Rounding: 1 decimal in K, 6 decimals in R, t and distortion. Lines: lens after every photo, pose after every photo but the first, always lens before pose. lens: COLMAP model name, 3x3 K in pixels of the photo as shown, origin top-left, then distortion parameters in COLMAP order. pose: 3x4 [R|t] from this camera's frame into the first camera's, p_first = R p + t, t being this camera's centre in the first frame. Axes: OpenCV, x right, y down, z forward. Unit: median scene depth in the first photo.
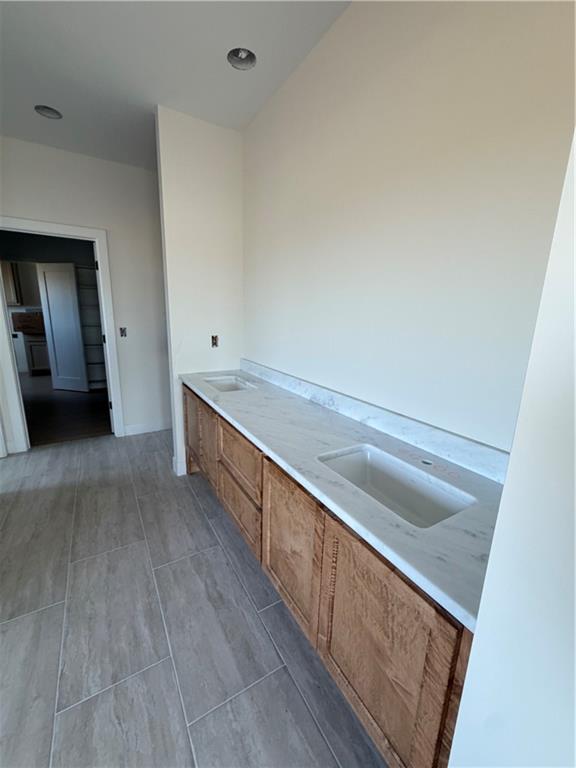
lens RADIAL K [[308.2, 0, 285.3], [0, 308.2, 381.0], [0, 0, 1]] dist [0.001300, -0.000251]
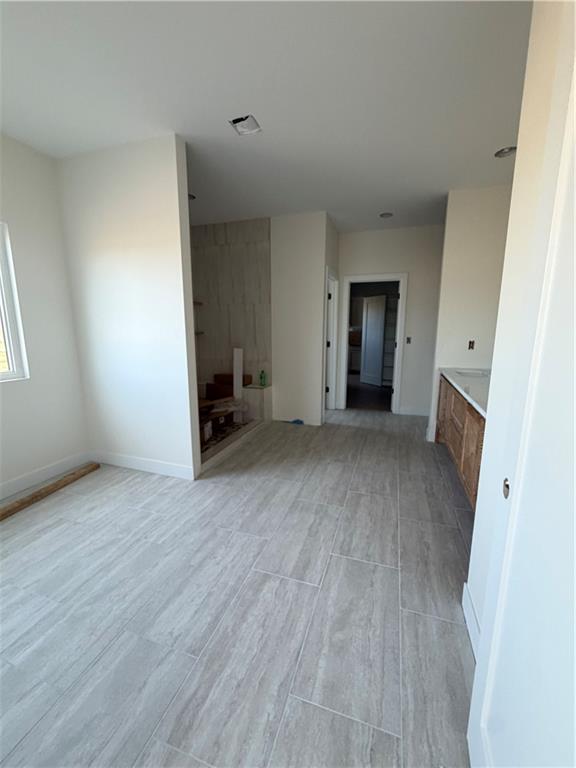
lens RADIAL K [[308.2, 0, 284.9], [0, 308.2, 383.0], [0, 0, 1]] dist [0.001300, -0.000251]
pose [[0.633070, 0.107214, -0.766634, 0.302638], [-0.151247, 0.988406, 0.013332, 0.138210], [0.759175, 0.107511, 0.641946, -0.441324]]
